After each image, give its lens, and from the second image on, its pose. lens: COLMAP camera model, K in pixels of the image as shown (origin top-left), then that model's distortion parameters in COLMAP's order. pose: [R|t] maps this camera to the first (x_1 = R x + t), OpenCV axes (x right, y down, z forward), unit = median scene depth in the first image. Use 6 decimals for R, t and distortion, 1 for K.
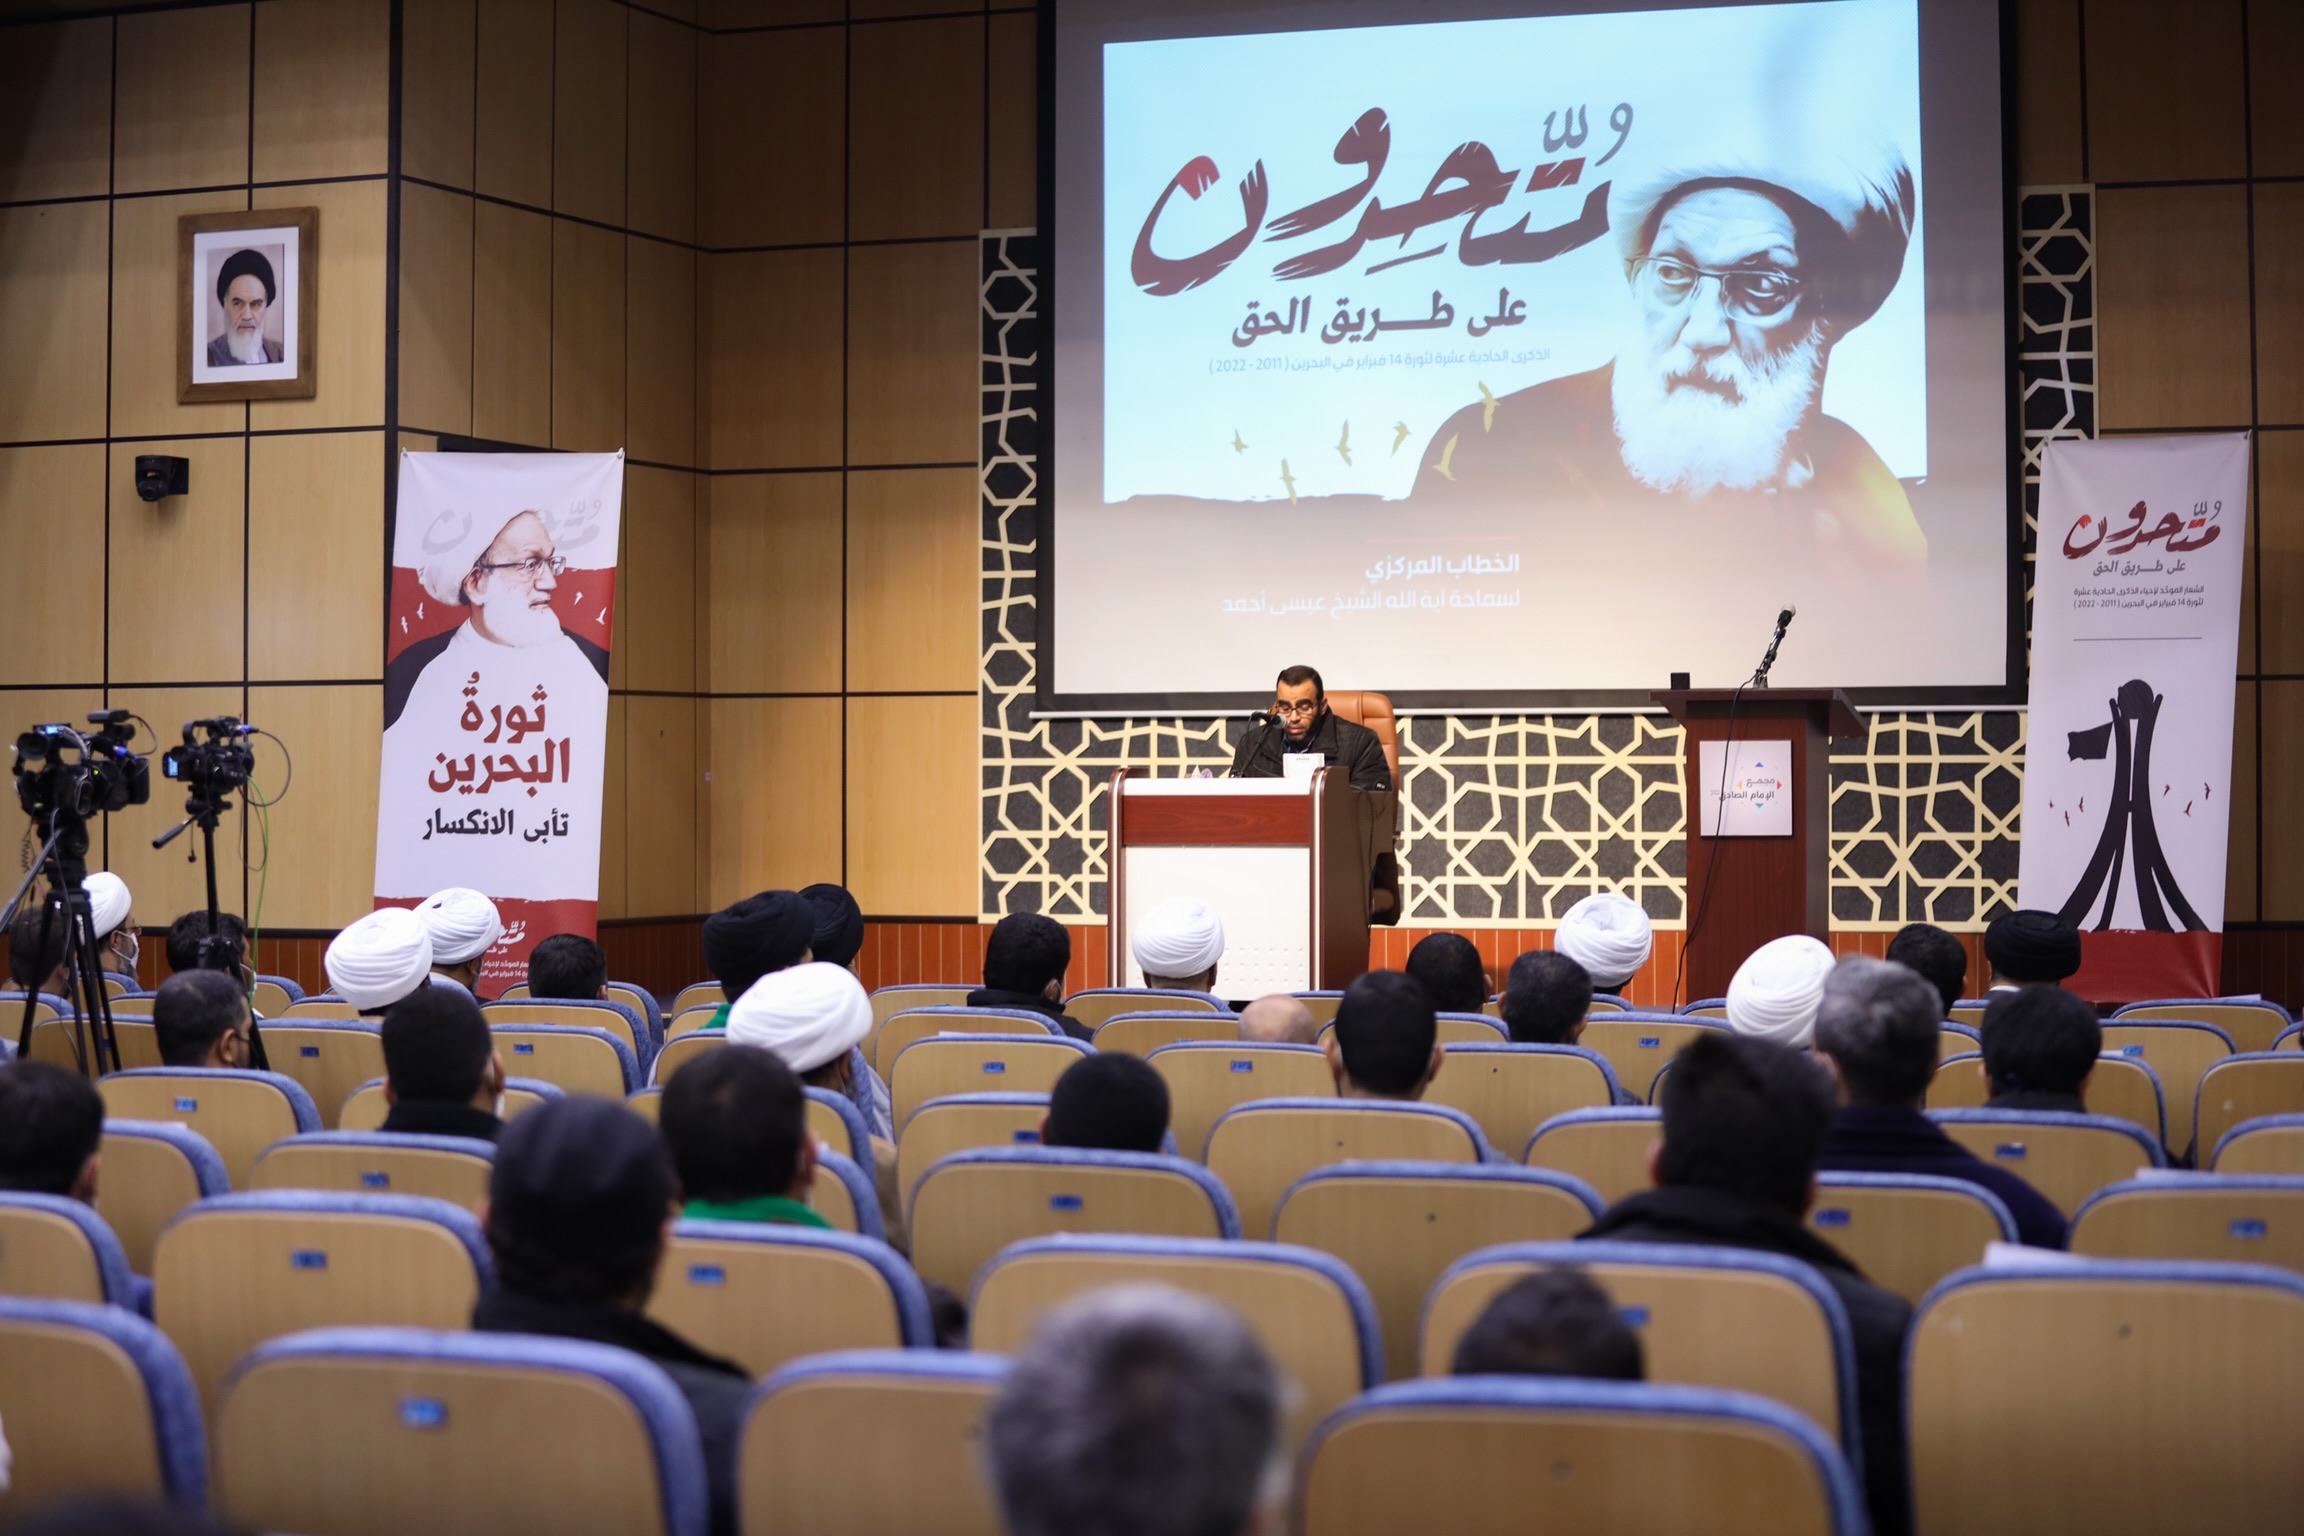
lens RADIAL K [[4675.4, 0, 1151.3], [0, 4675.4, 772.7], [0, 0, 1]] dist [-0.313978, 0.000000]
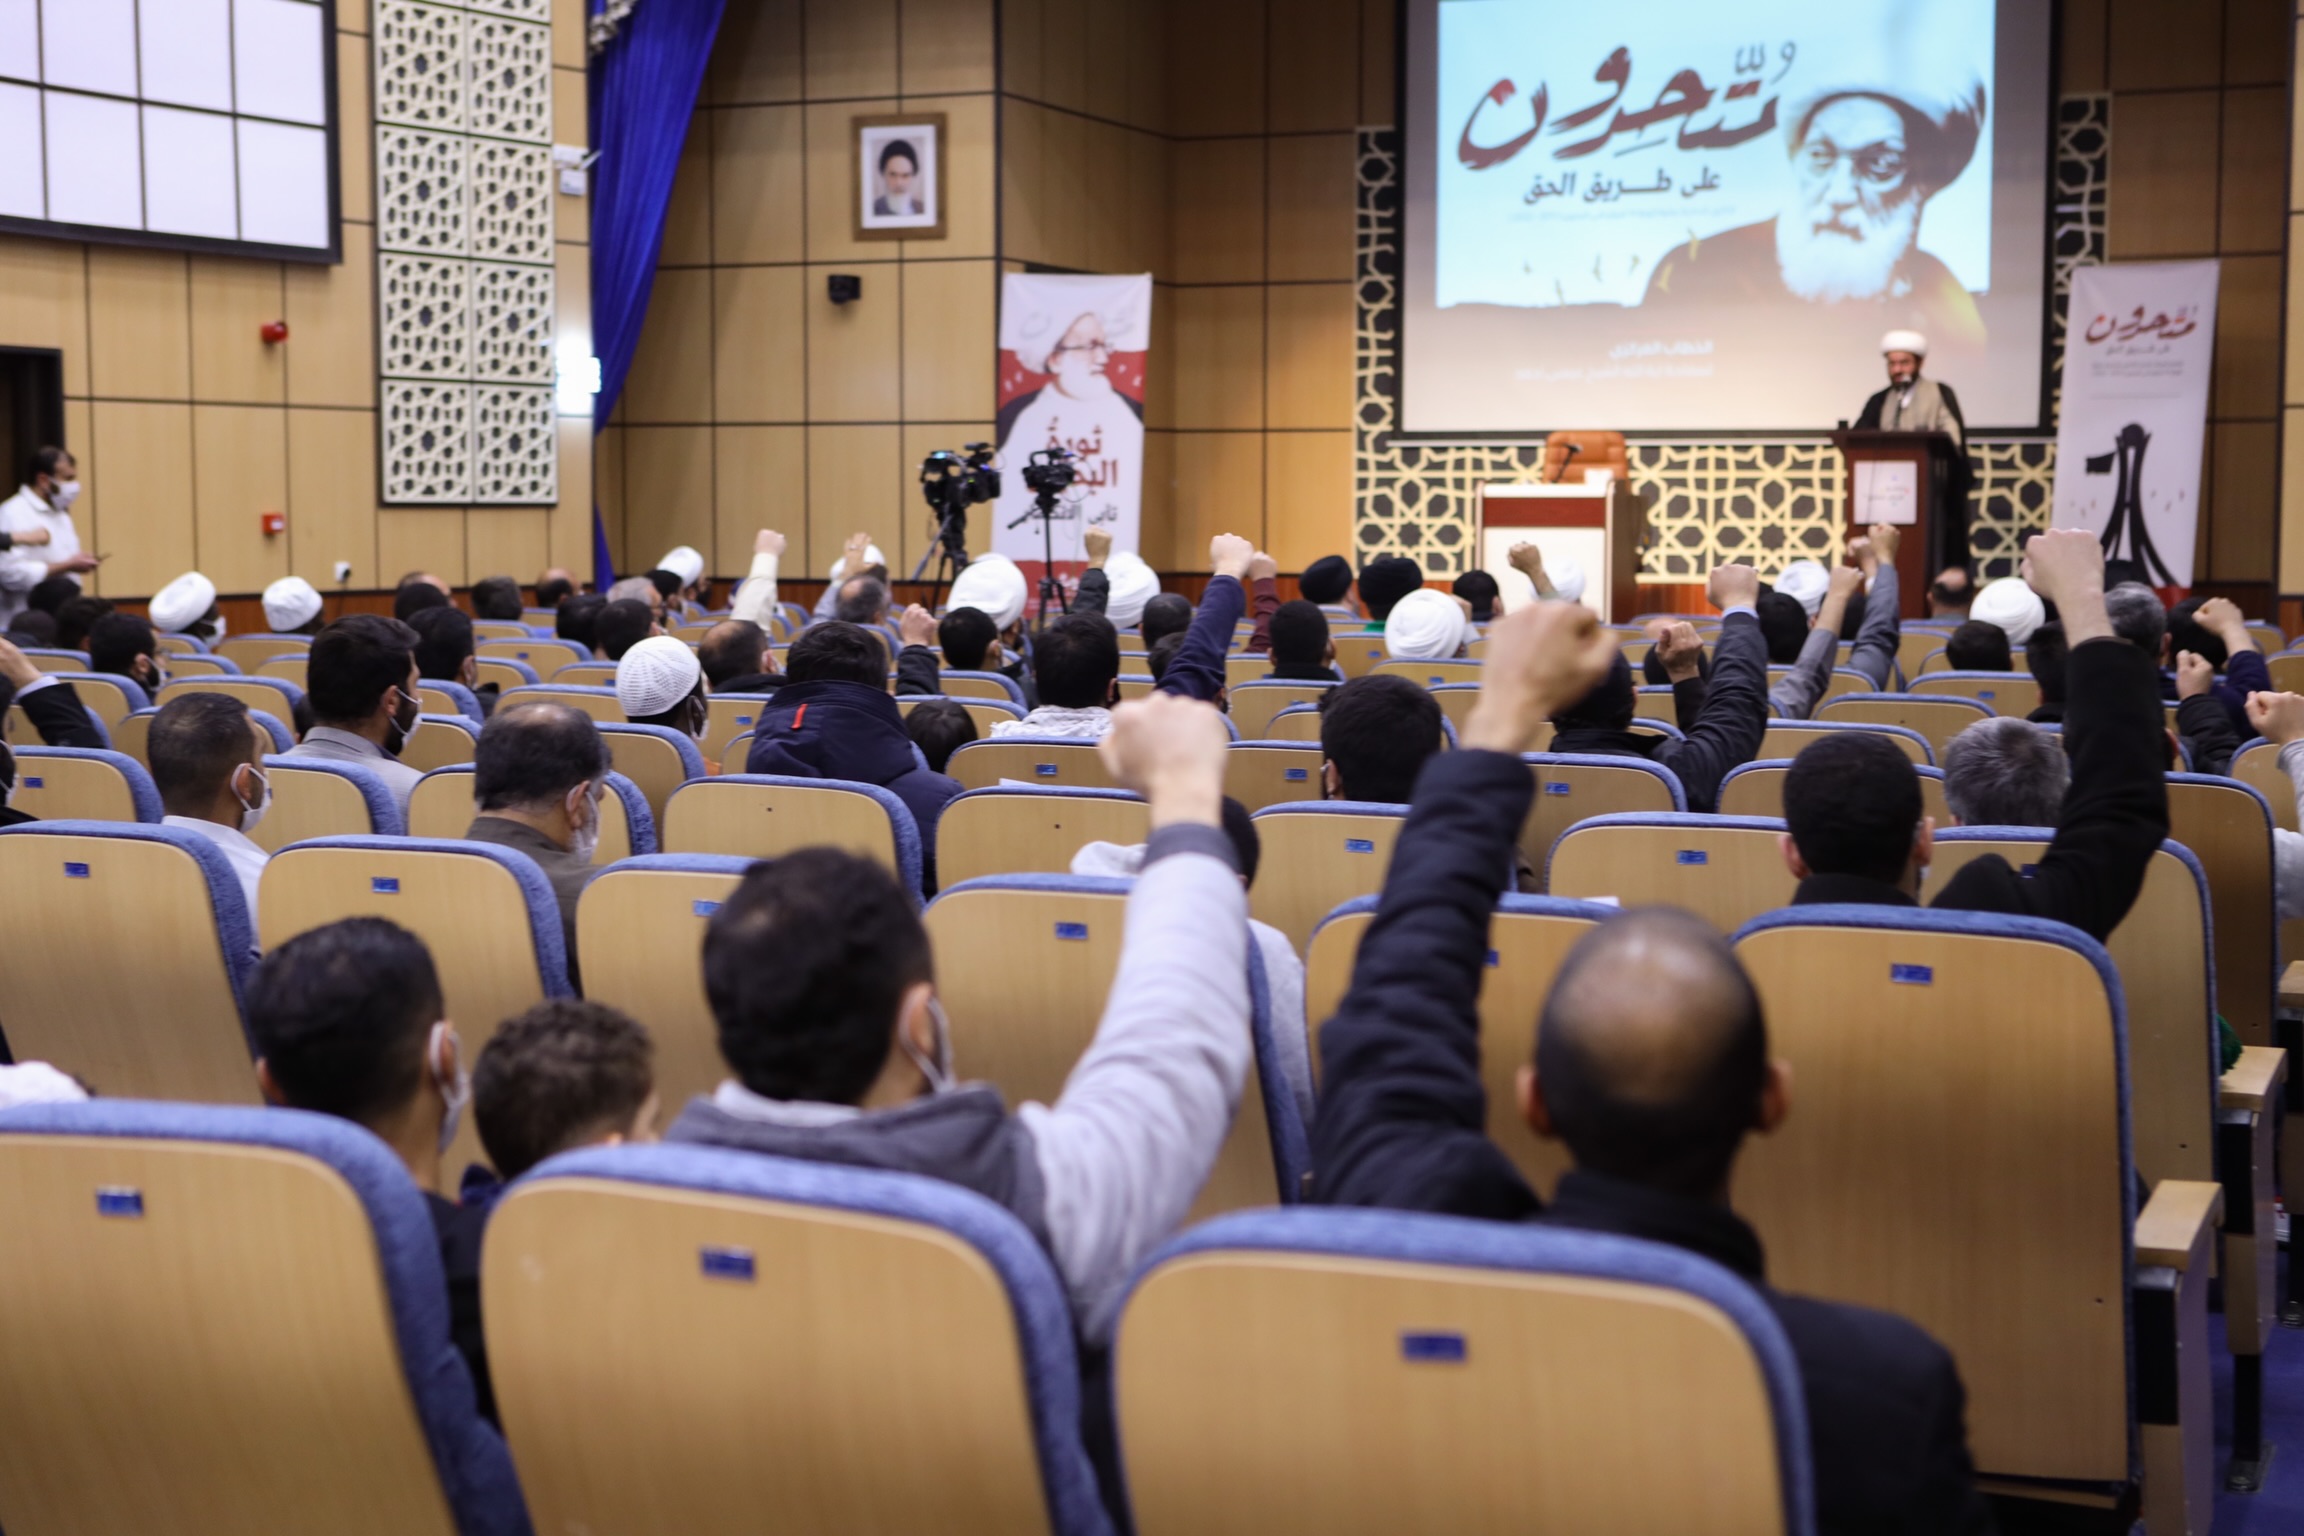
lens RADIAL K [[3342.9, 0, 1150.7], [0, 3342.9, 768.0], [0, 0, 1]] dist [0.055094, 0.000000]
pose [[0.999336, 0.006834, -0.035797, -0.069670], [-0.003721, 0.996261, 0.086311, -0.000788], [0.036253, -0.086121, 0.995625, -0.134915]]
